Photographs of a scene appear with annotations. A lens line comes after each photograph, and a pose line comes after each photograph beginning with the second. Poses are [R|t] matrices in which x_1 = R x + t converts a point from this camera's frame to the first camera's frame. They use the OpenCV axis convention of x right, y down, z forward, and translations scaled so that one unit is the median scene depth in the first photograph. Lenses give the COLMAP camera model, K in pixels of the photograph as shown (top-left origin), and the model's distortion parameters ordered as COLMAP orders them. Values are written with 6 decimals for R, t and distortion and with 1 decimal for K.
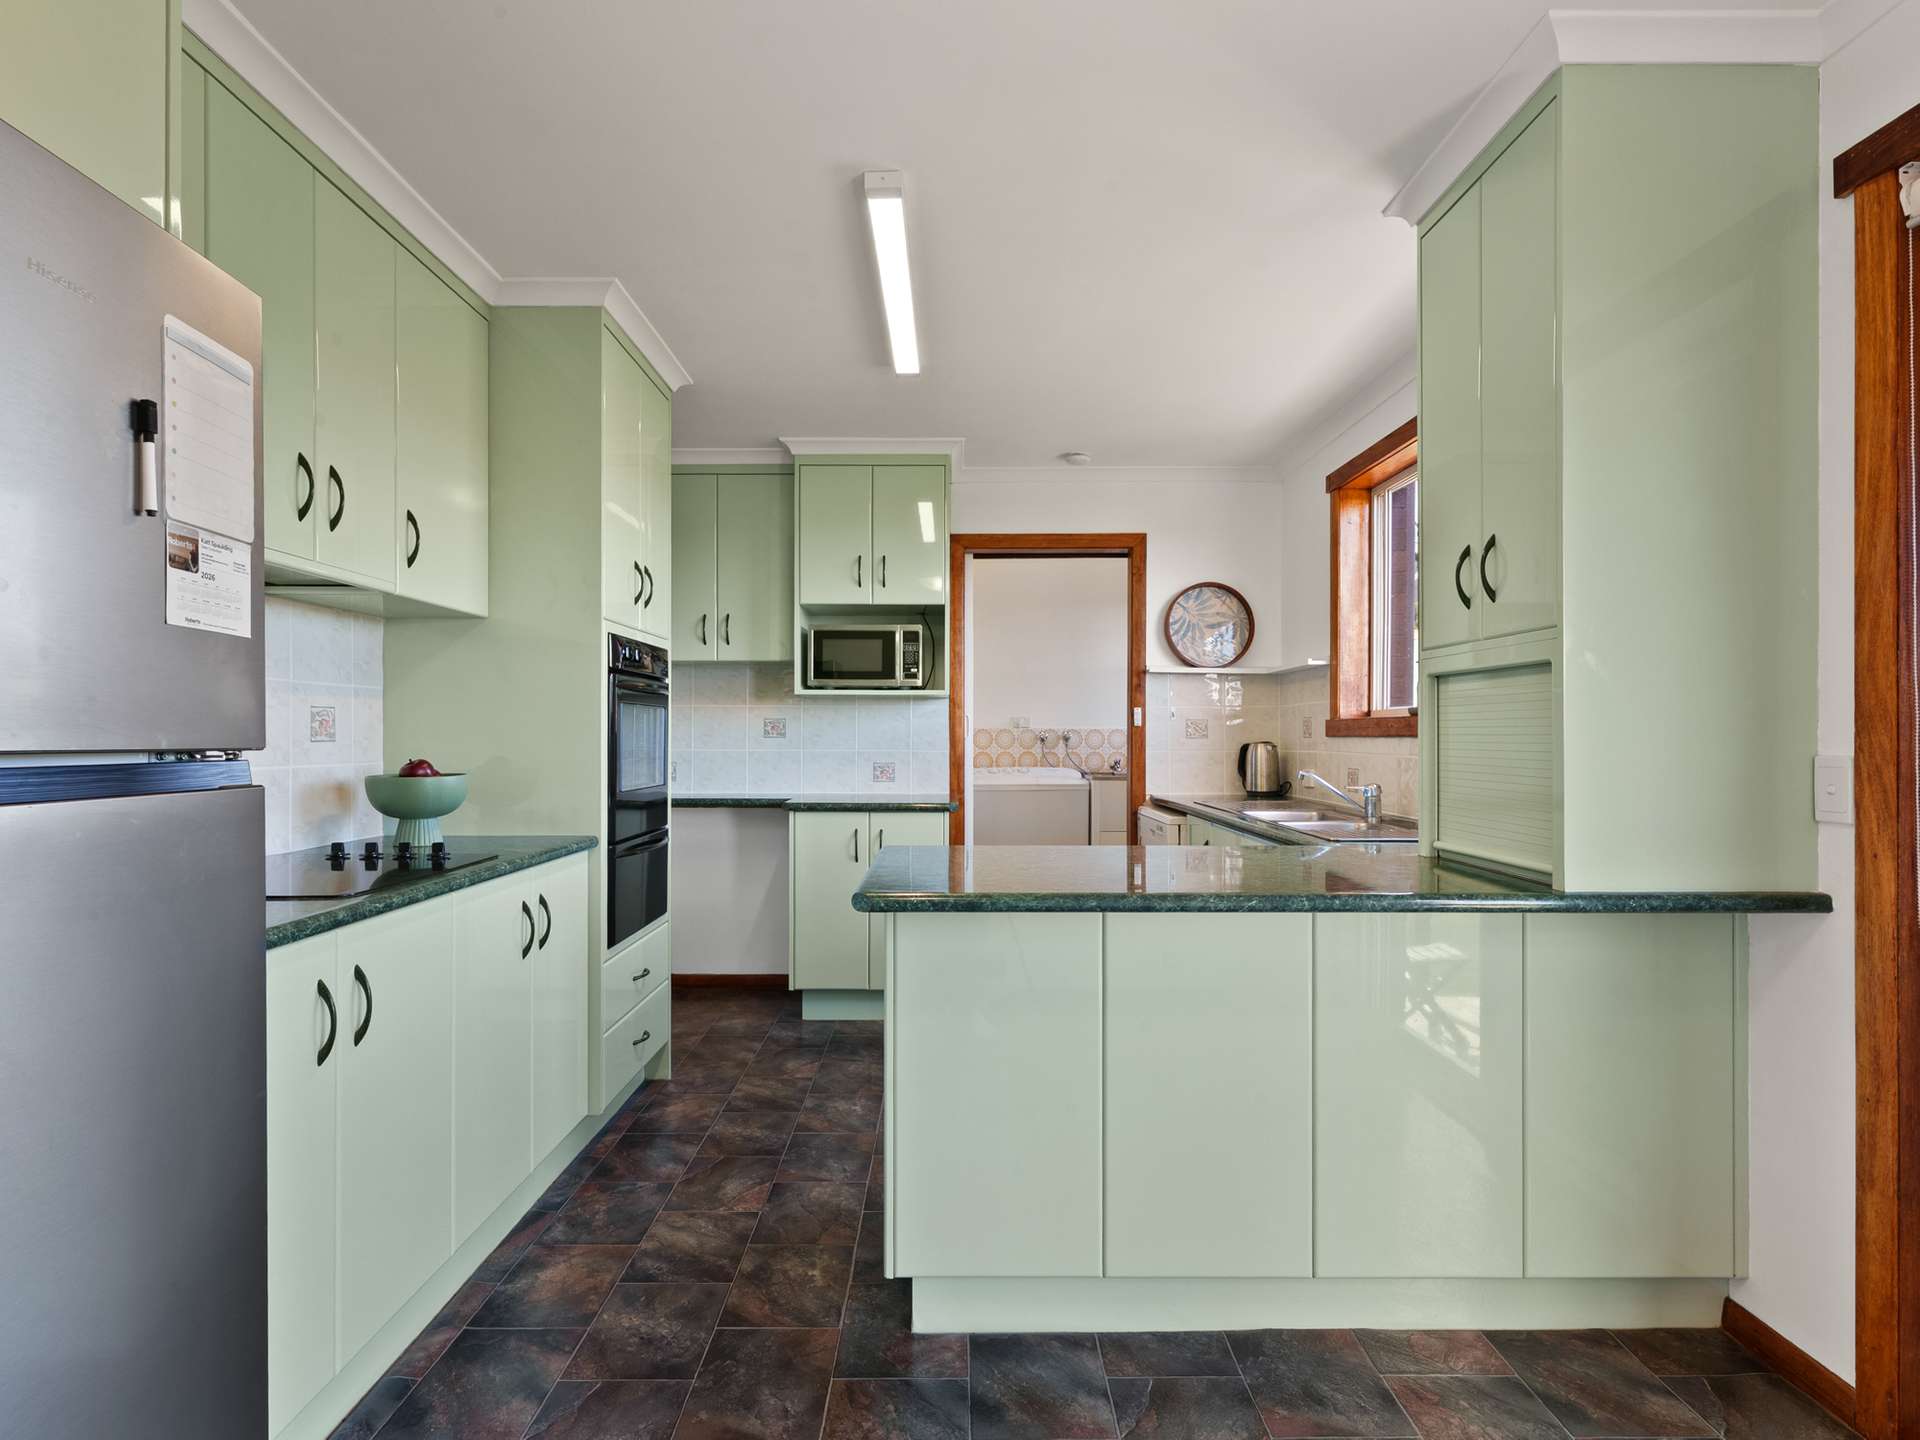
lens RADIAL K [[1039.9, 0, 954.3], [0, 1039.9, 722.6], [0, 0, 1]] dist [0.000305, 0.000042]
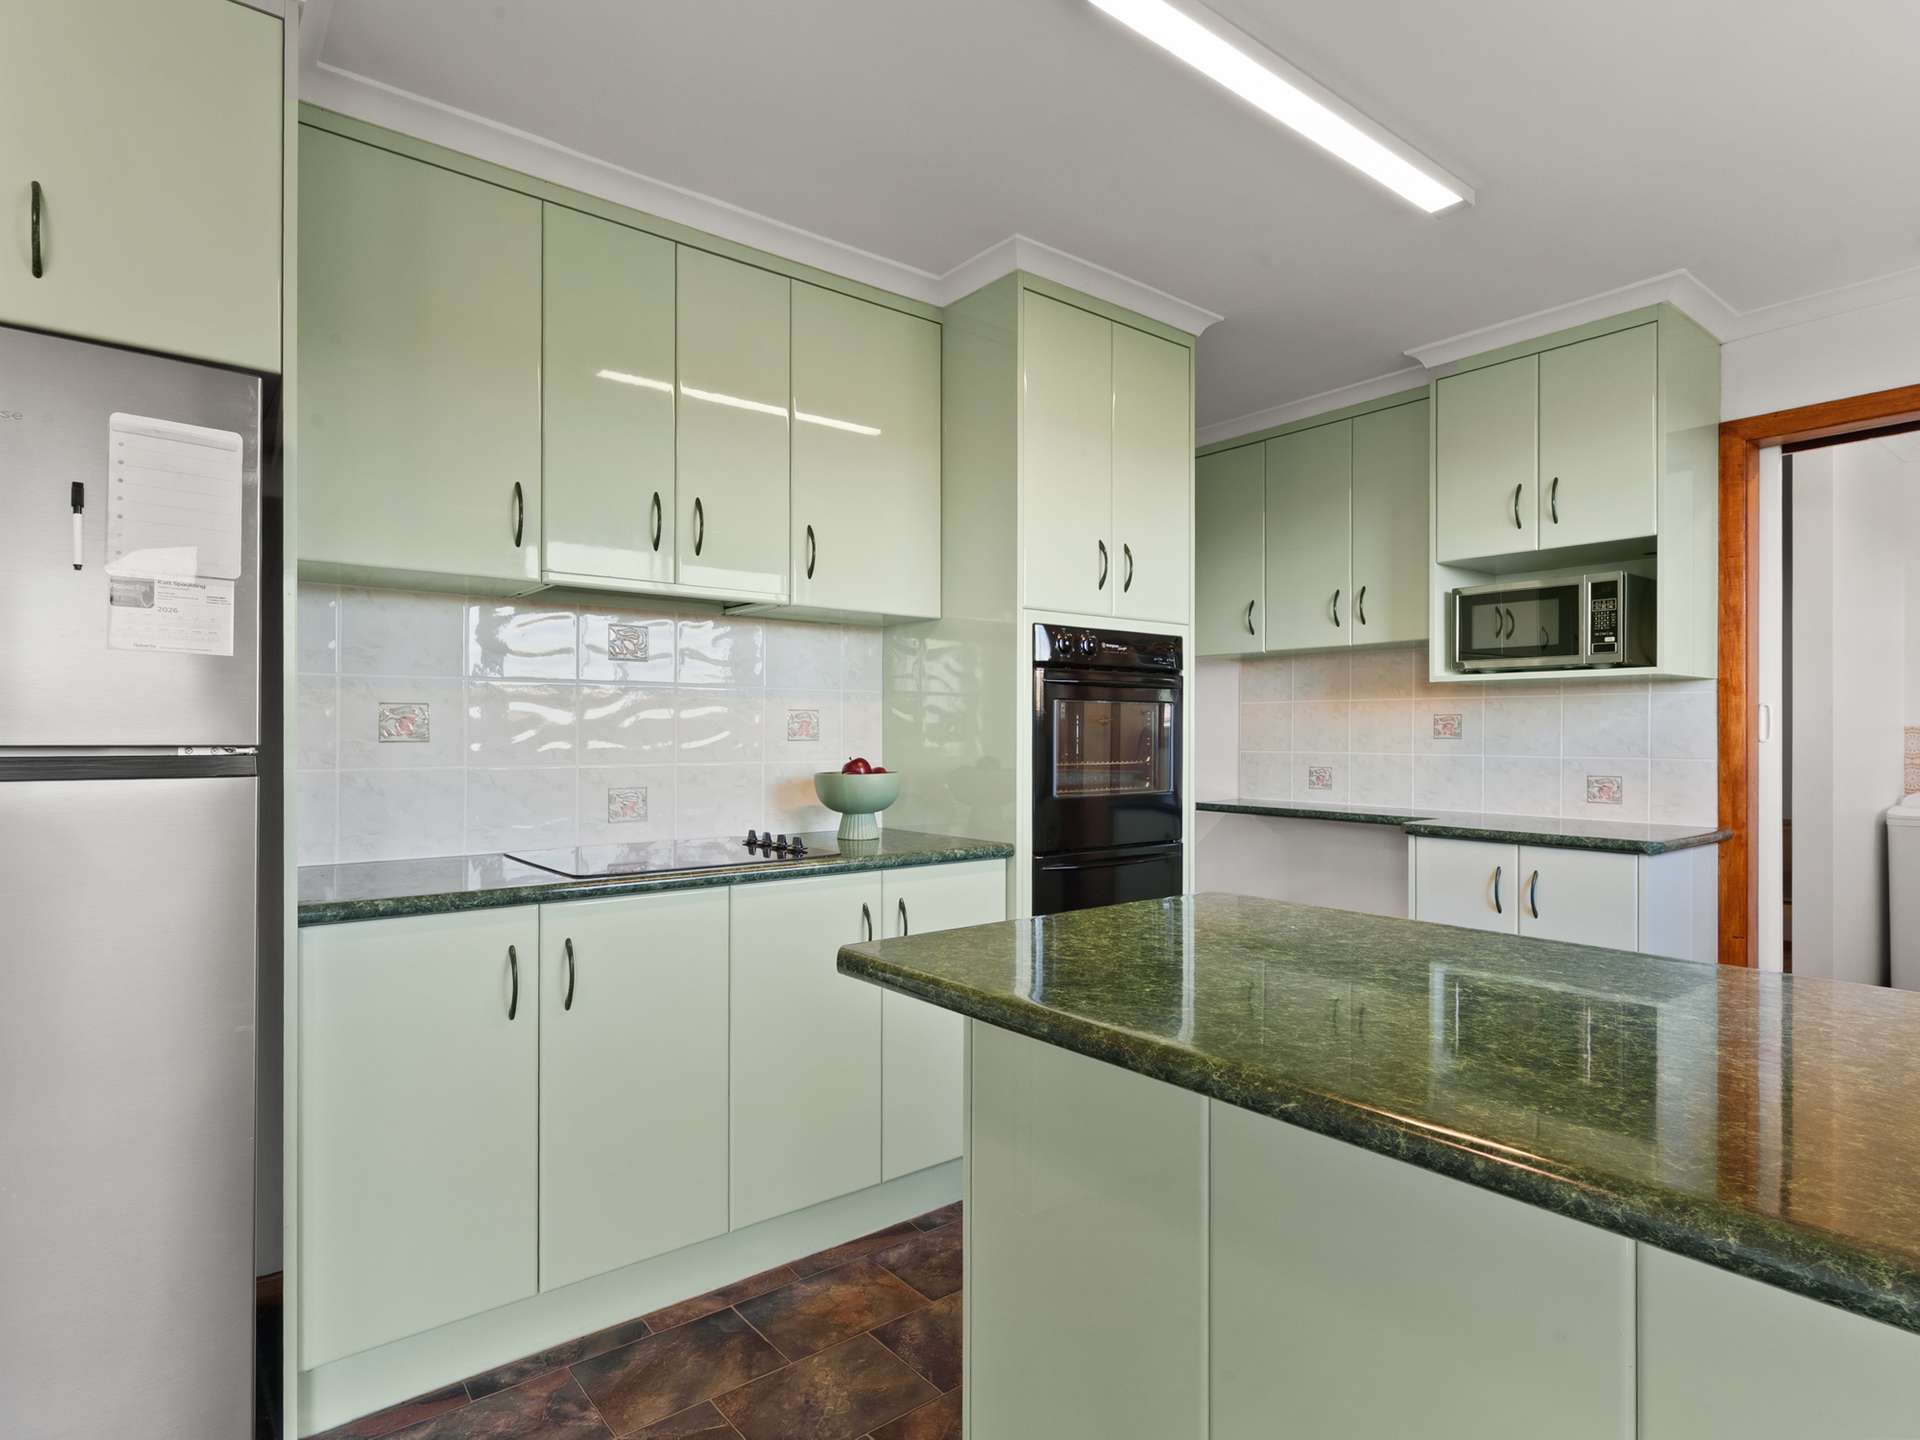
lens RADIAL K [[1046.8, 0, 958.8], [0, 1046.8, 724.4], [0, 0, 1]] dist [0.000995, 0.000796]
pose [[0.621130, -0.007572, -0.783671, 0.242714], [0.008203, 0.999961, -0.003160, 0.003352], [0.783664, -0.004465, 0.621168, 0.262303]]
